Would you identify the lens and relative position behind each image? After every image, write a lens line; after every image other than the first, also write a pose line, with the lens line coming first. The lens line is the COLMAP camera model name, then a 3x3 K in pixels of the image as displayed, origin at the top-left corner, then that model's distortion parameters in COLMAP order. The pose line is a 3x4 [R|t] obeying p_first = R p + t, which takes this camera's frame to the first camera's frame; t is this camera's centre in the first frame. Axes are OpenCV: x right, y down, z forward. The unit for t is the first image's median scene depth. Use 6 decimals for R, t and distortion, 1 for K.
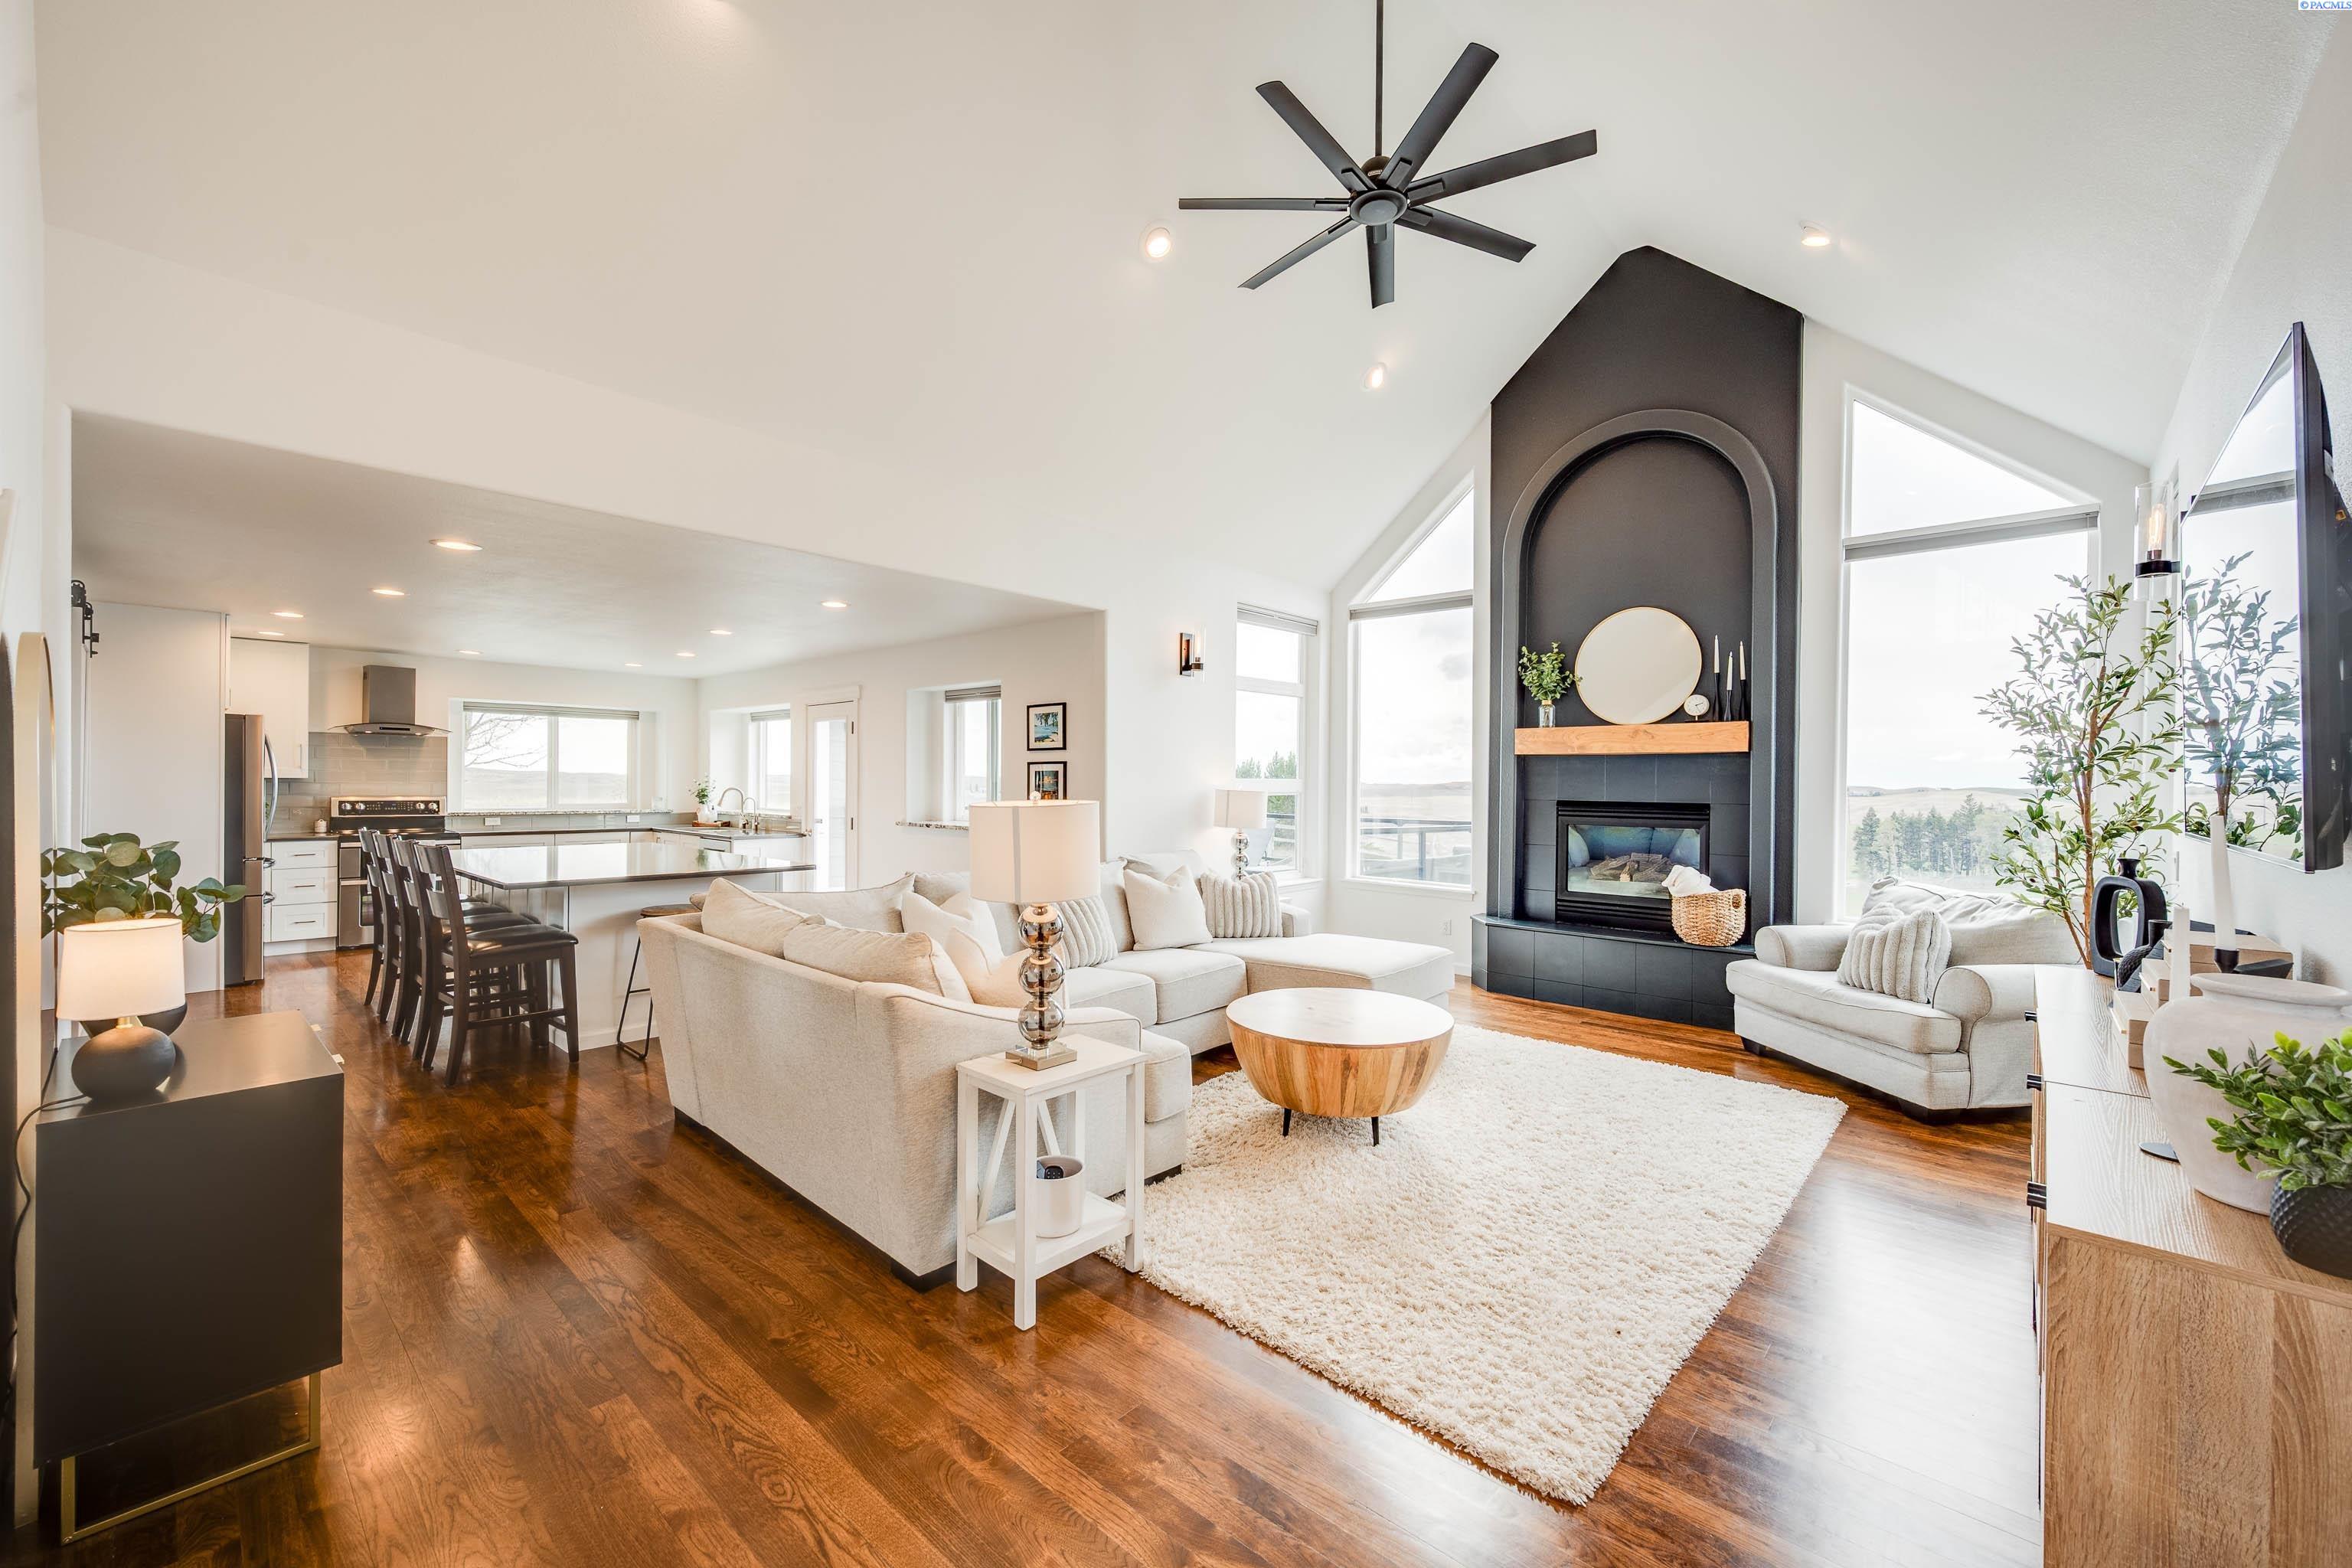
lens RADIAL K [[945.0, 0, 1176.7], [0, 945.0, 785.8], [0, 0, 1]] dist [-0.000071, 0.000004]
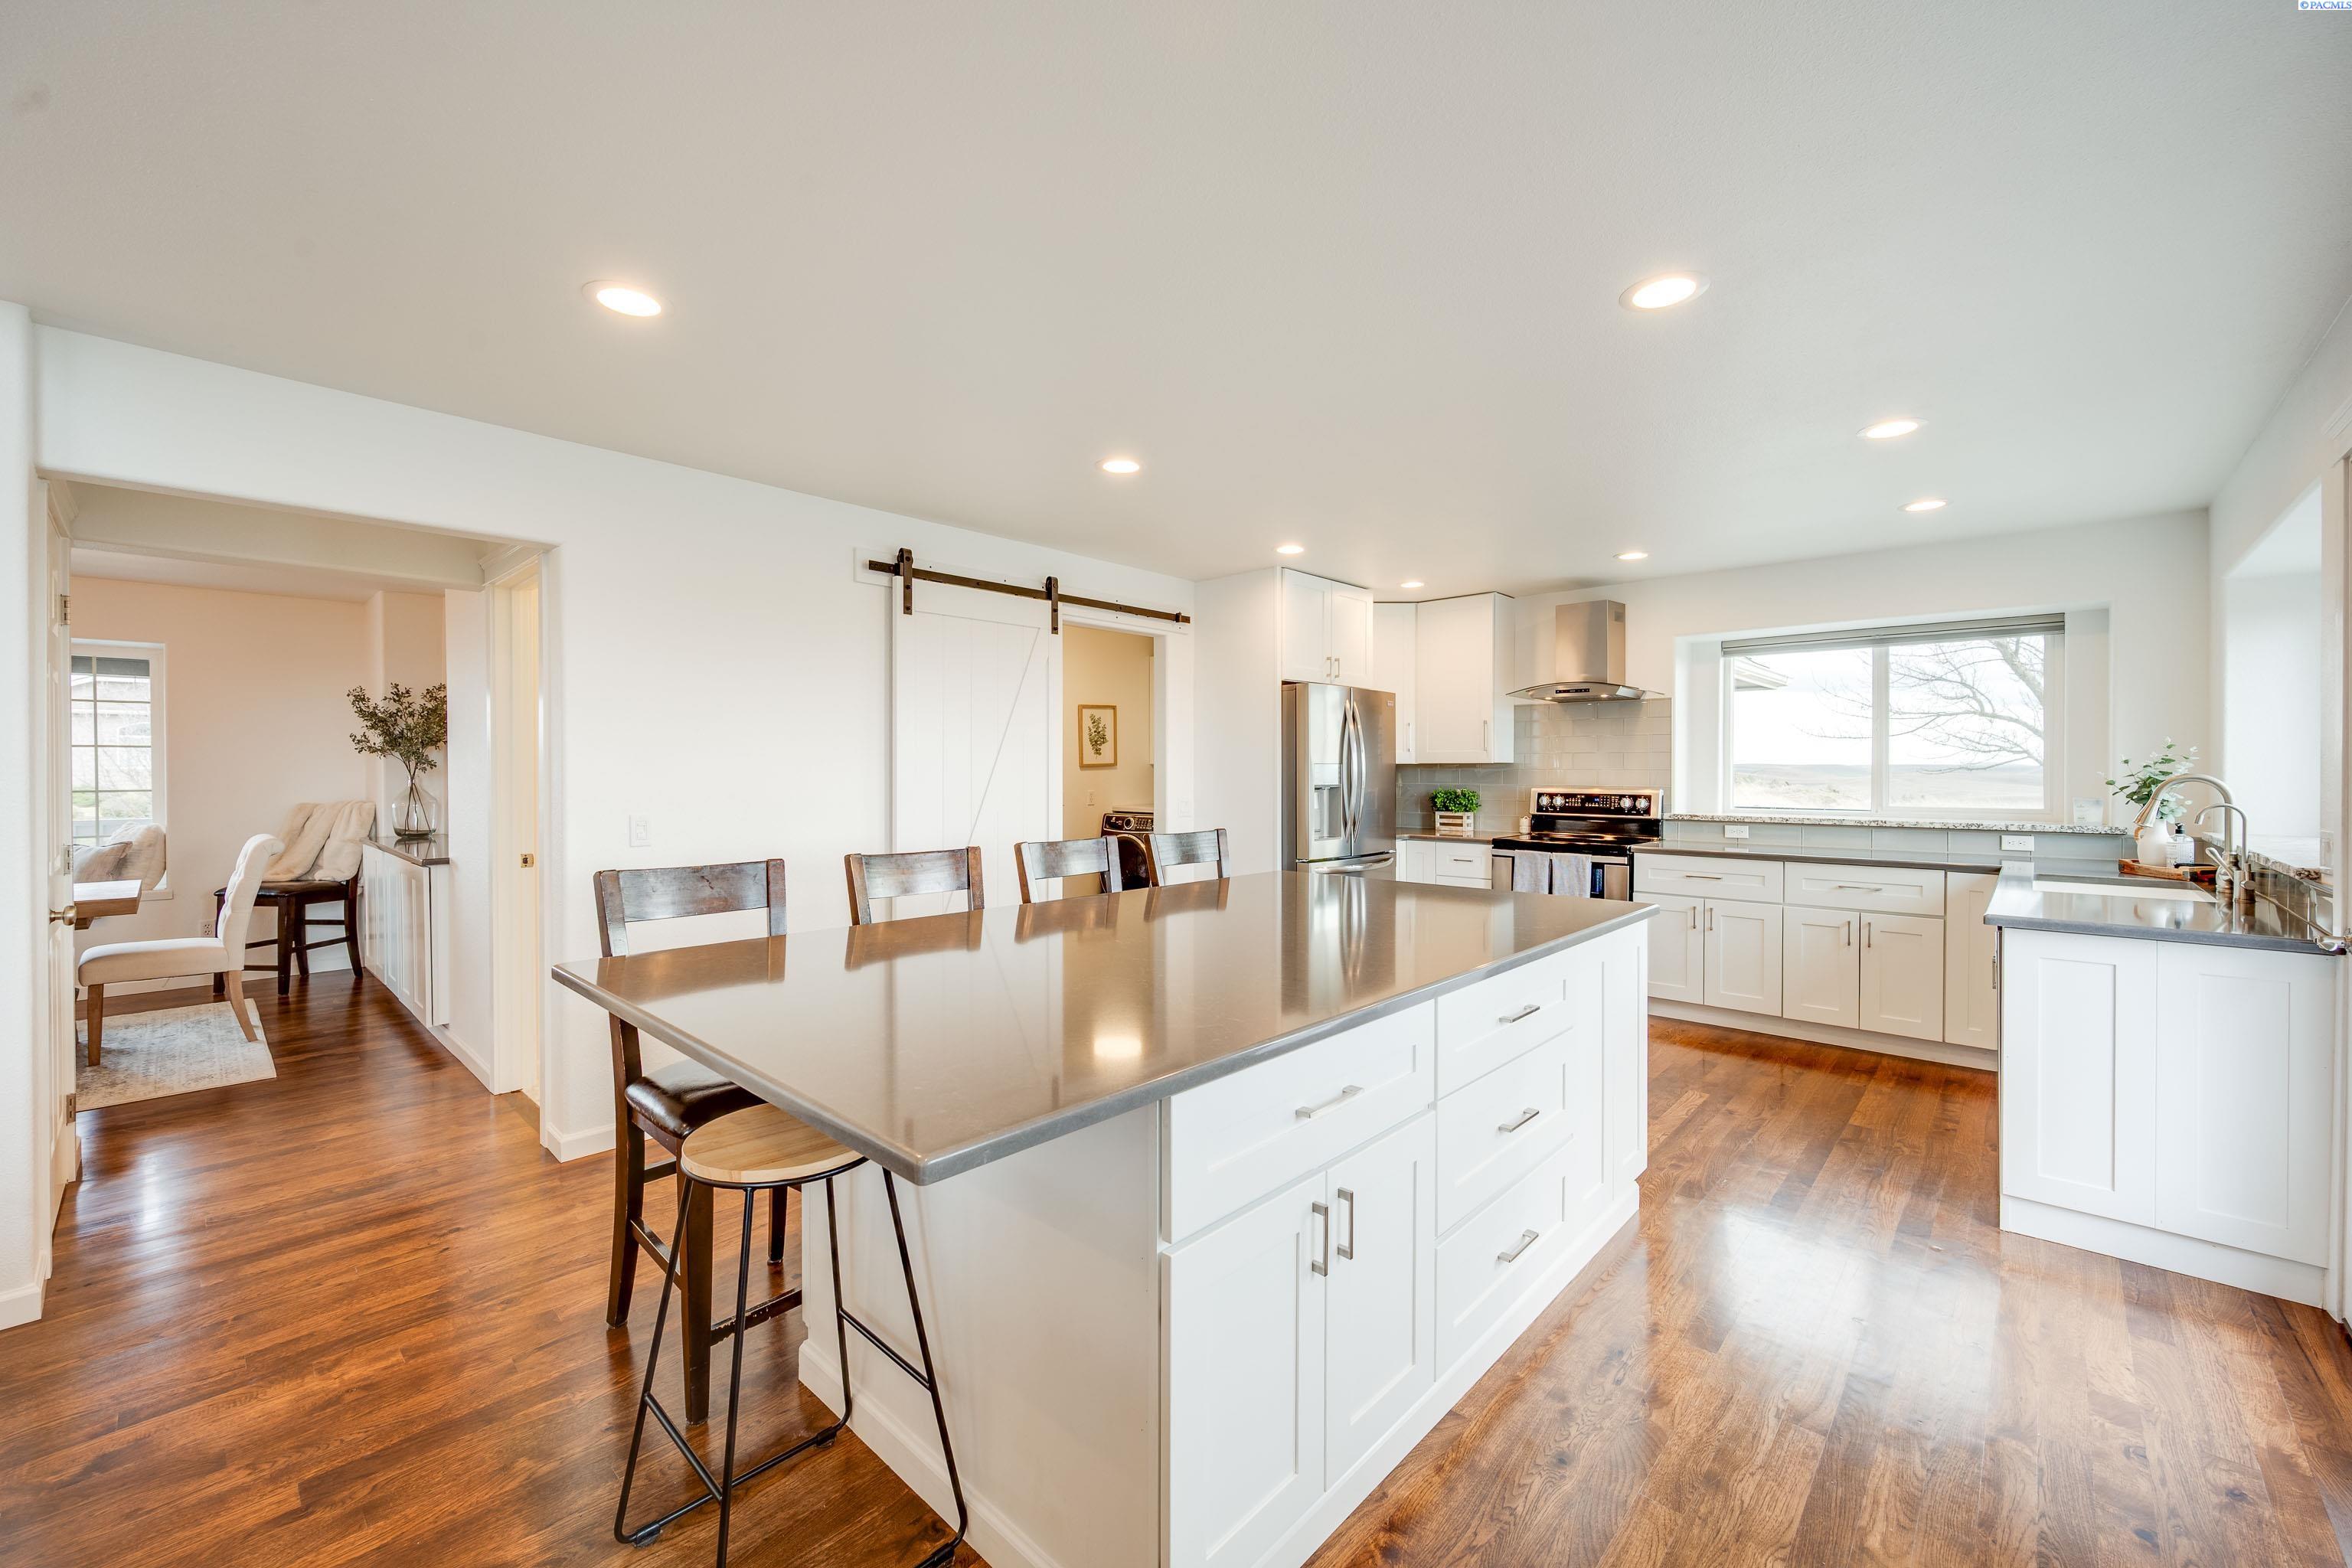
lens RADIAL K [[945.0, 0, 1177.0], [0, 945.0, 776.2], [0, 0, 1]] dist [-0.000071, 0.000004]
pose [[-0.012127, 0.002454, -0.999923, -0.123885], [-0.004155, 0.999988, 0.002504, 0.002134], [0.999918, 0.004185, -0.012116, 0.676334]]
